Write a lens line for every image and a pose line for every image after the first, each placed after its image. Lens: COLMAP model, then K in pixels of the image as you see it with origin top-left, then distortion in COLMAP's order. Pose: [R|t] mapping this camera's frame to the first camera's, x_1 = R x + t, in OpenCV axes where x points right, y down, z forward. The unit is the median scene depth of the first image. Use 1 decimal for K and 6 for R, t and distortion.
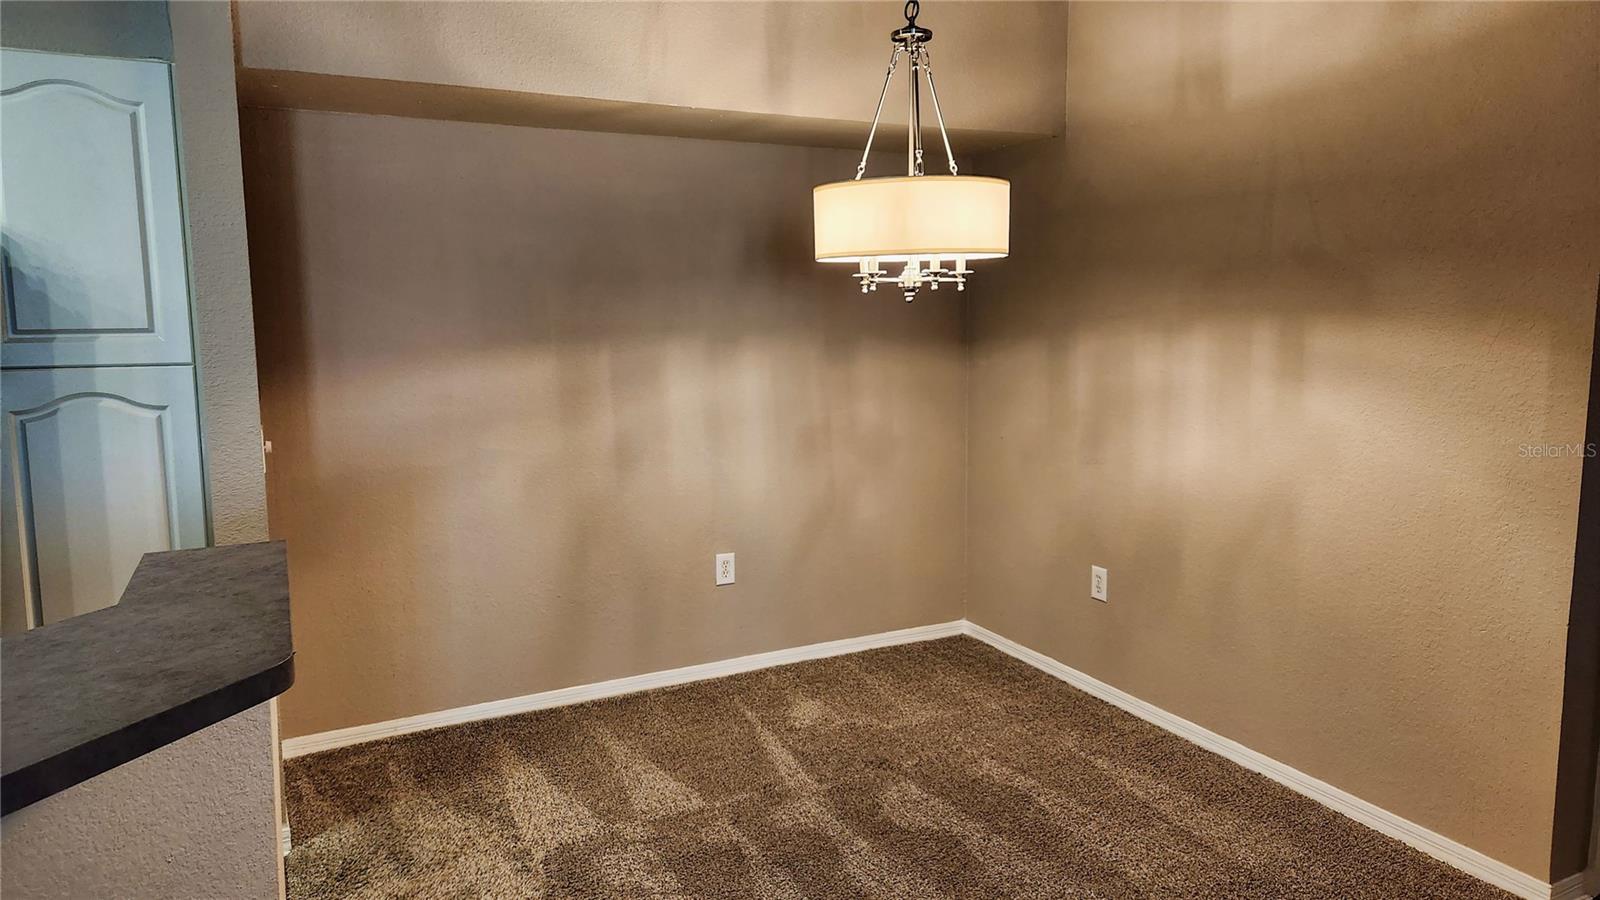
lens RADIAL K [[1077.6, 0, 796.7], [0, 1077.6, 439.9], [0, 0, 1]] dist [0.038985, -0.005270]
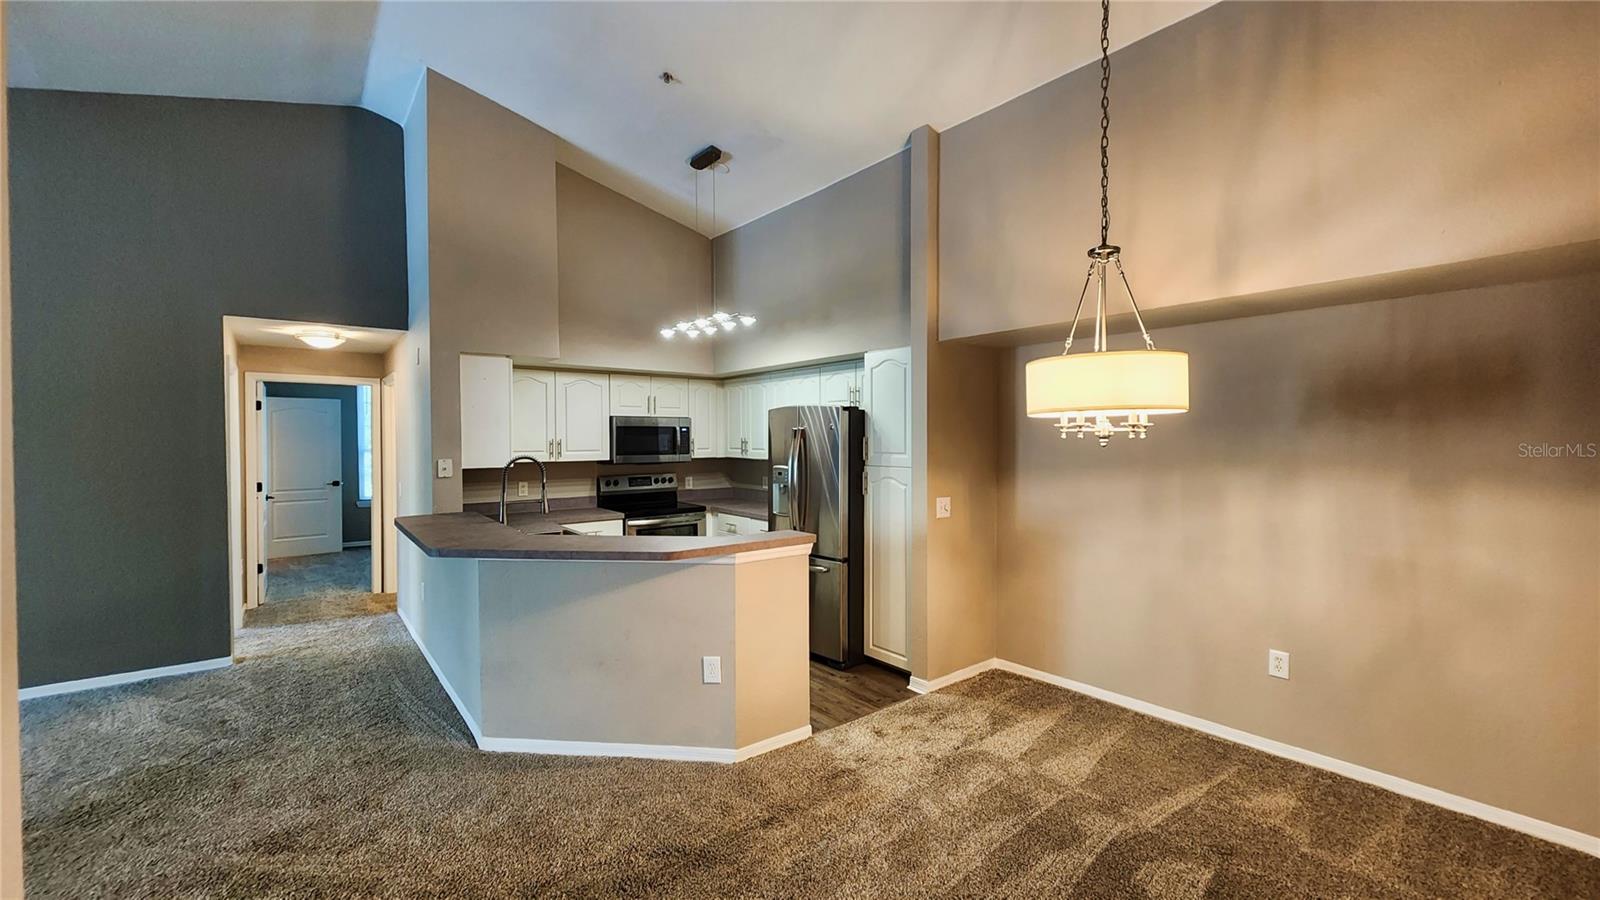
lens RADIAL K [[643.2, 0, 800.0], [0, 643.2, 450.0], [0, 0, 1]] dist [-0.001159, -0.000270]
pose [[0.197319, 0.023836, -0.980049, 0.725741], [-0.118556, 0.992947, 0.000280, -0.073276], [0.973144, 0.116136, 0.198753, 0.444666]]
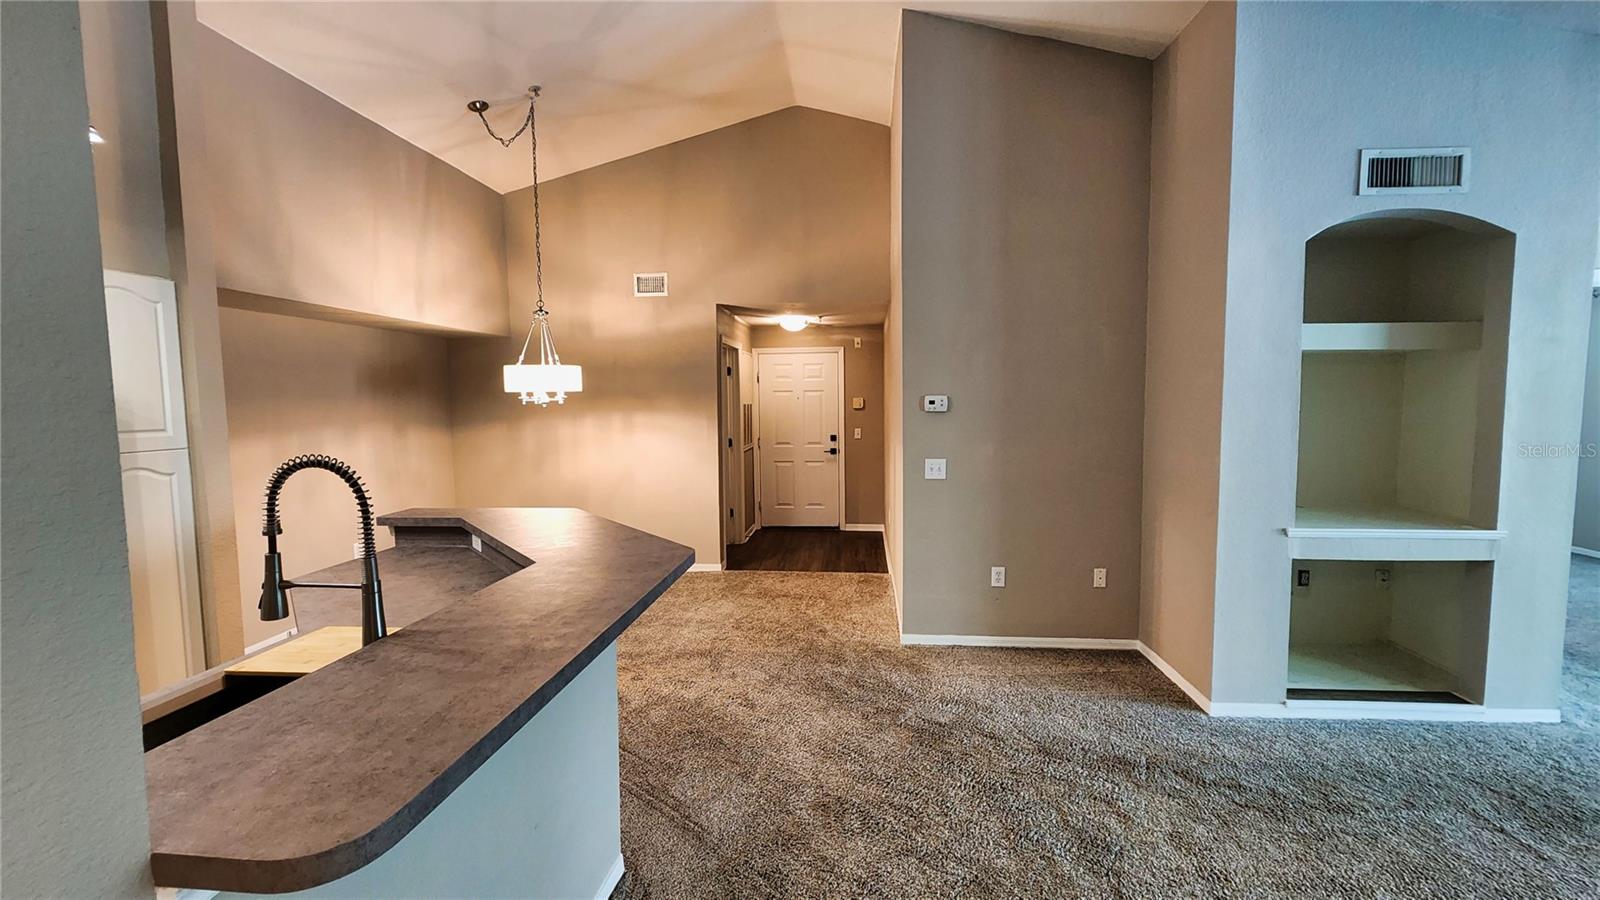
lens RADIAL K [[652.7, 0, 810.8], [0, 652.7, 446.2], [0, 0, 1]] dist [0.000063, -0.000428]
pose [[0.520031, -0.061973, 0.851896, -0.875190], [0.113340, 0.993551, 0.003091, 0.036091], [-0.846594, 0.094947, 0.523702, -0.385659]]
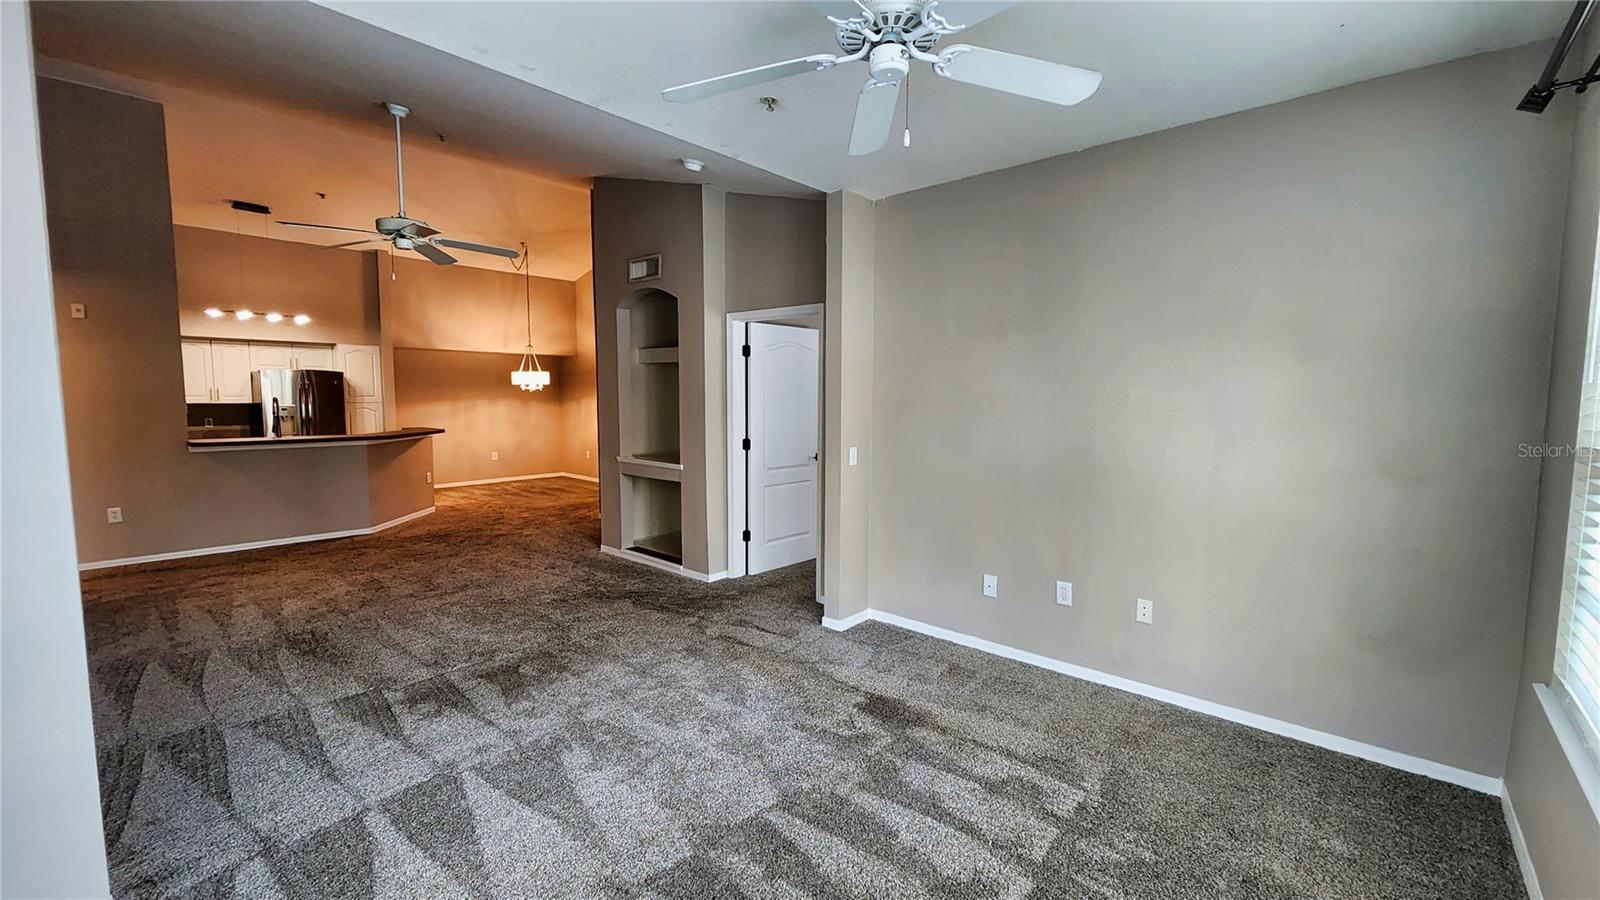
lens RADIAL K [[652.7, 0, 810.8], [0, 652.7, 446.2], [0, 0, 1]] dist [0.000063, -0.000428]
pose [[0.926983, -0.017286, 0.374705, 0.166218], [0.034847, 0.998586, -0.040142, 0.314426], [-0.373481, 0.050268, 0.926275, -2.472016]]
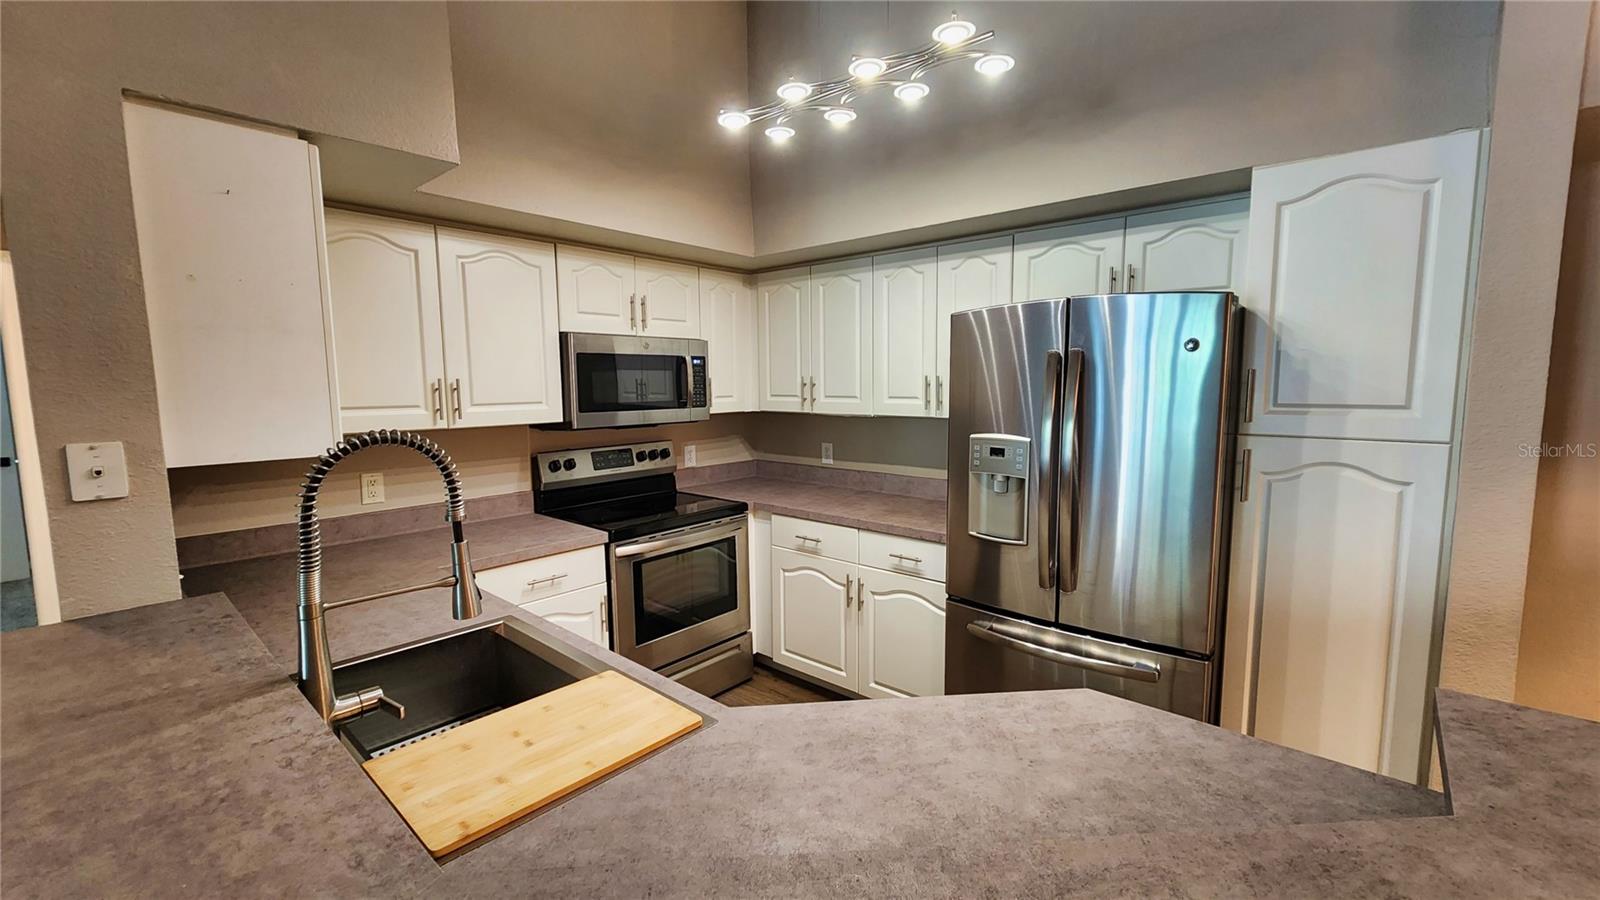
lens RADIAL K [[652.7, 0, 810.8], [0, 652.7, 446.2], [0, 0, 1]] dist [0.000063, -0.000428]
pose [[0.381796, 0.096371, -0.919208, -0.225980], [-0.109198, 0.992287, 0.058677, -0.036759], [0.917773, 0.077973, 0.389375, 0.242618]]
